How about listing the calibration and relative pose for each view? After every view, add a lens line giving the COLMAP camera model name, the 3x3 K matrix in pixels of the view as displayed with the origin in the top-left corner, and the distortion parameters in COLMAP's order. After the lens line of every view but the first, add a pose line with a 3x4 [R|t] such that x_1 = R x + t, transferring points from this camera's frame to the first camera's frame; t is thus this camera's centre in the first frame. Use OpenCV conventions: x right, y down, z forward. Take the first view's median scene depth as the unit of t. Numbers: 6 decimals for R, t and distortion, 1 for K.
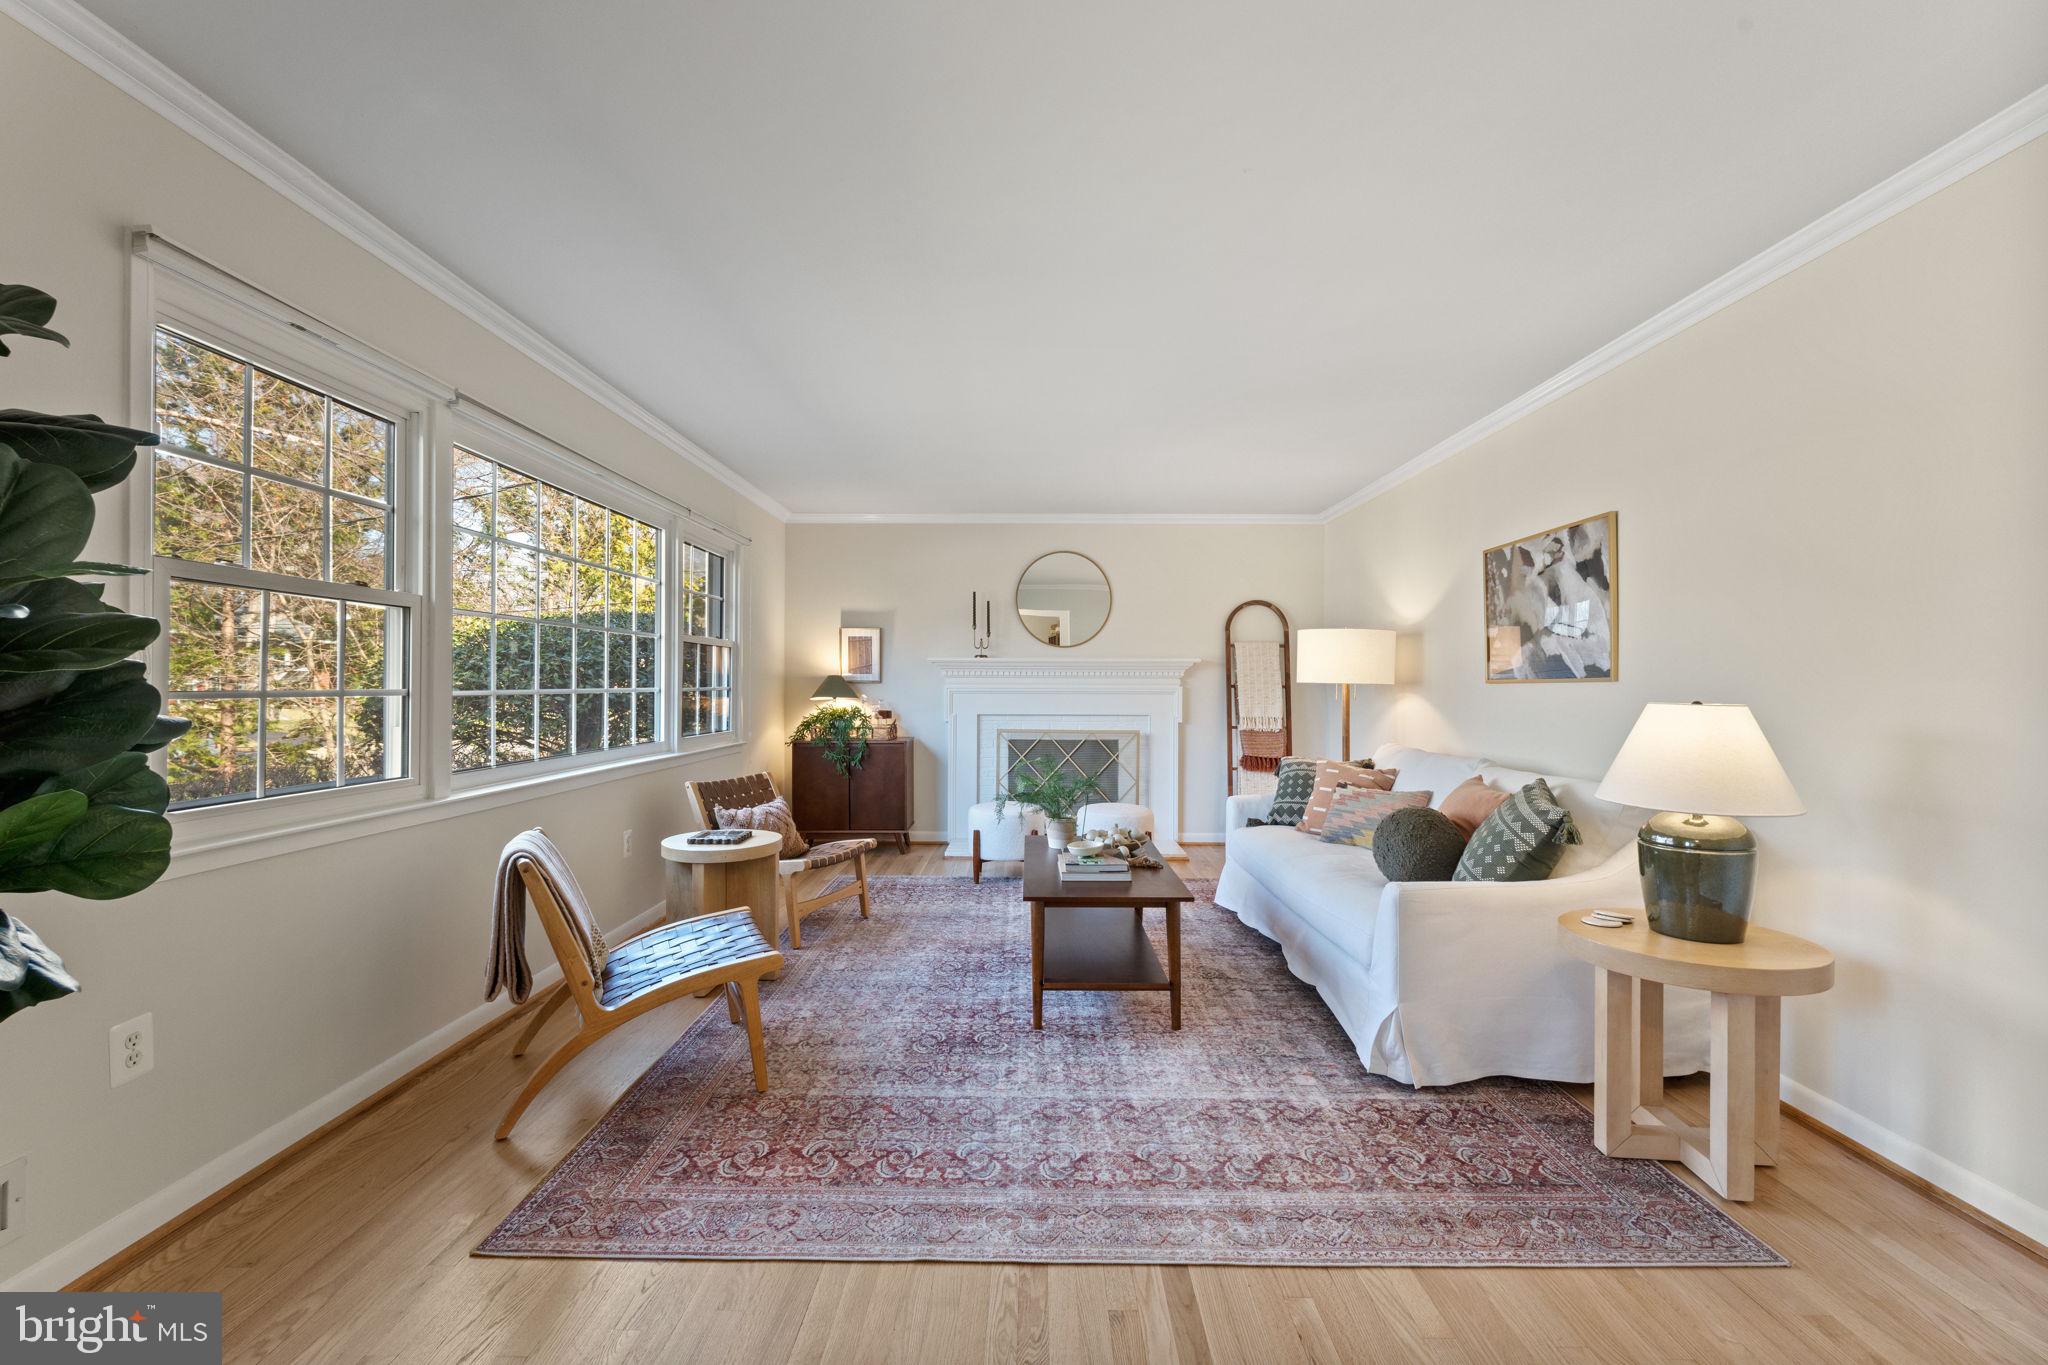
lens RADIAL K [[892.1, 0, 1026.0], [0, 892.1, 681.0], [0, 0, 1]] dist [-0.003107, 0.000263]
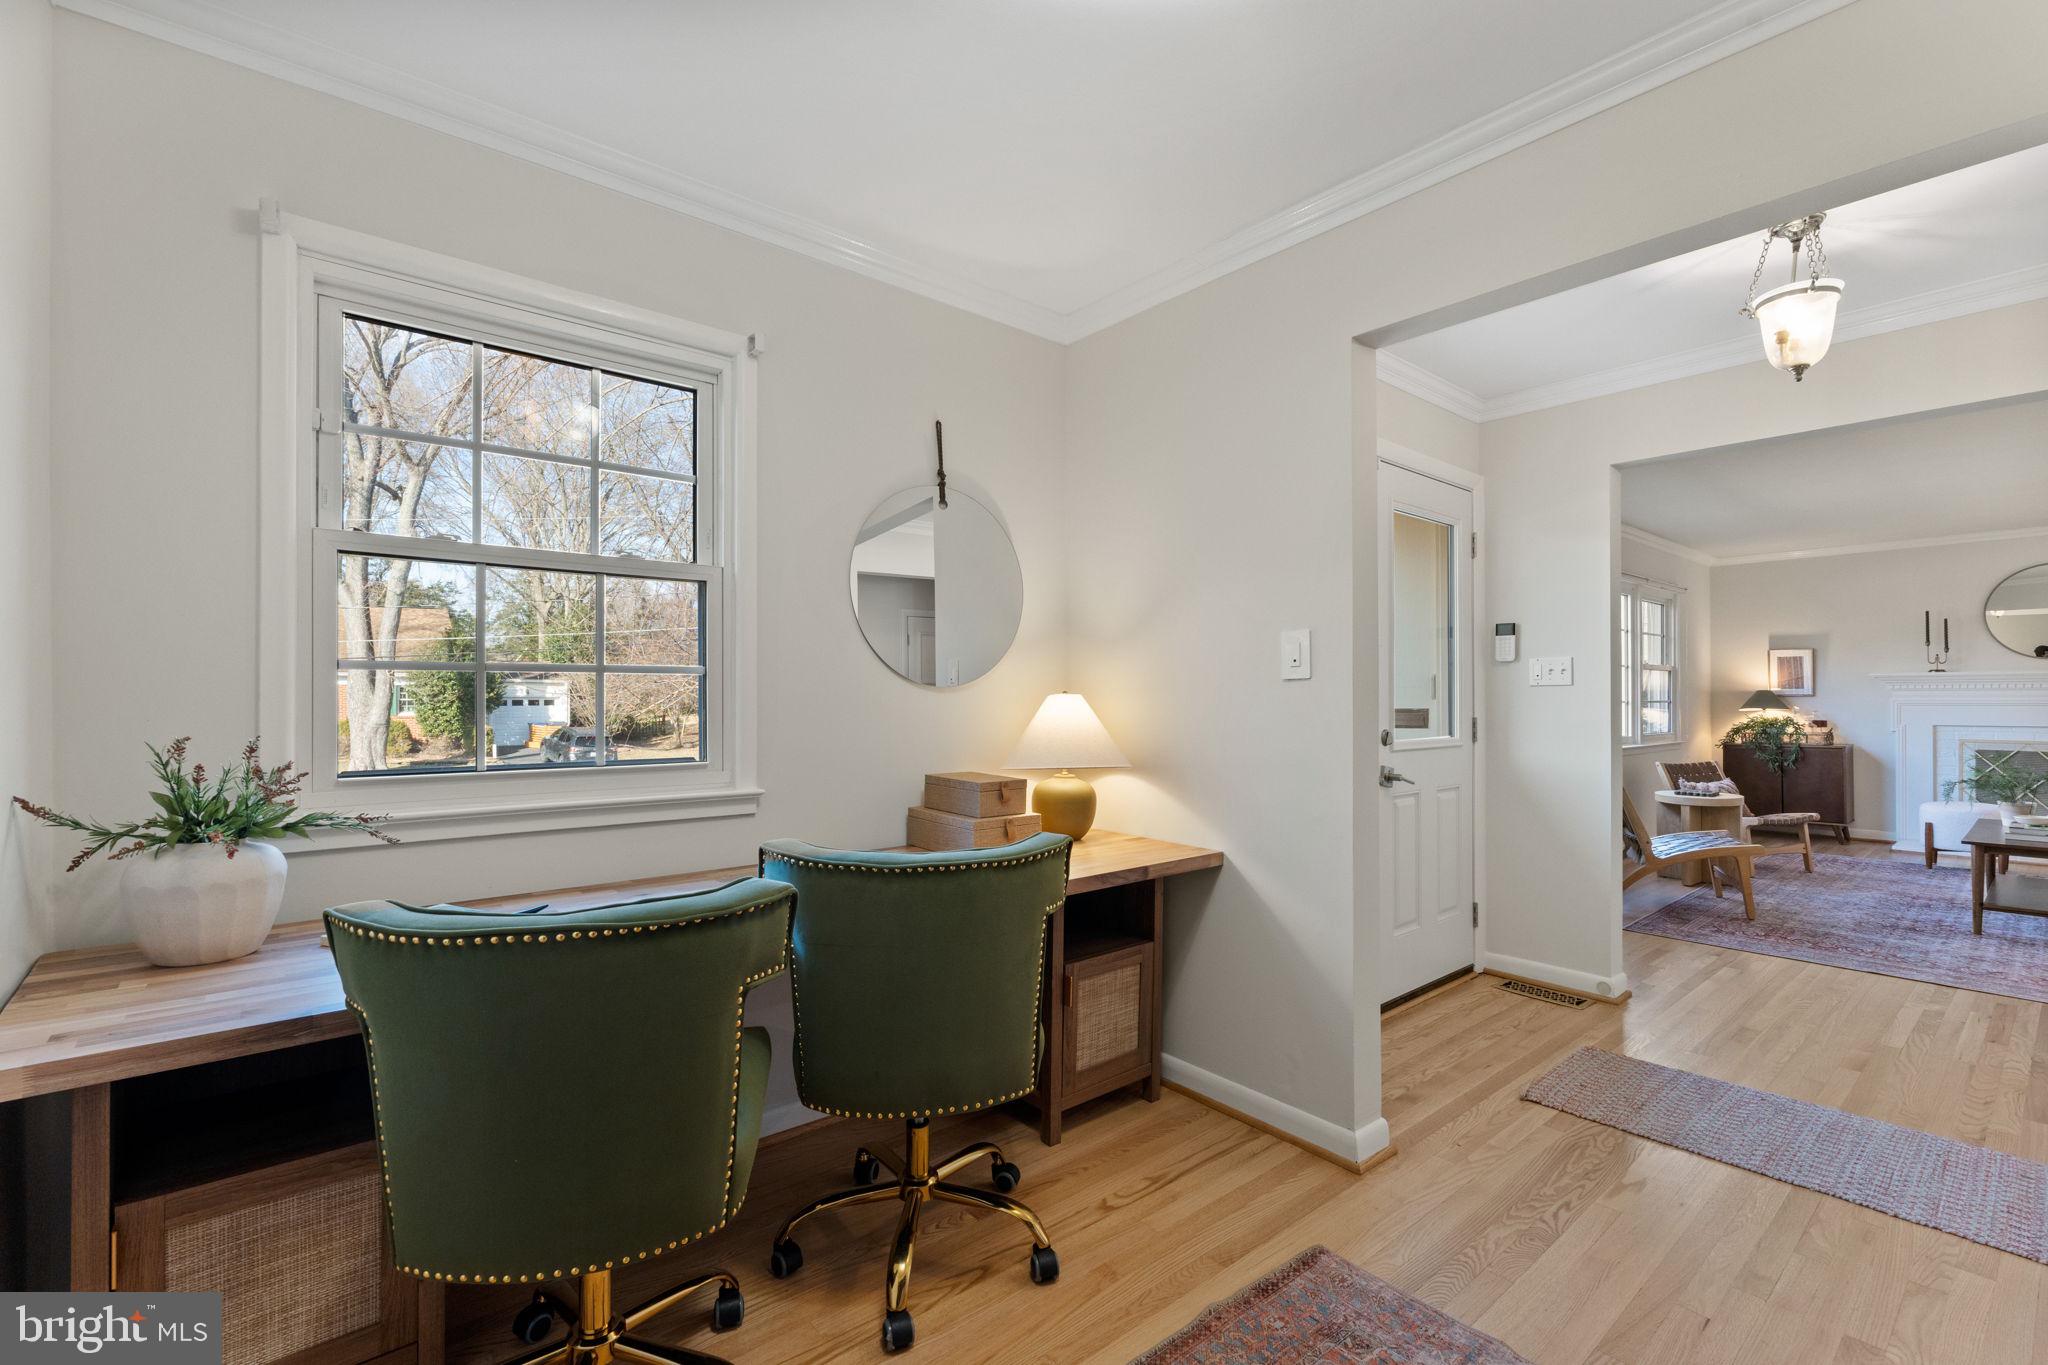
lens RADIAL K [[892.1, 0, 1033.3], [0, 892.1, 692.8], [0, 0, 1]] dist [-0.003107, 0.000263]
pose [[0.651182, -0.009082, -0.758868, 0.055697], [0.005399, 0.999959, -0.007335, 0.000624], [0.758903, 0.000680, 0.651204, -0.540391]]
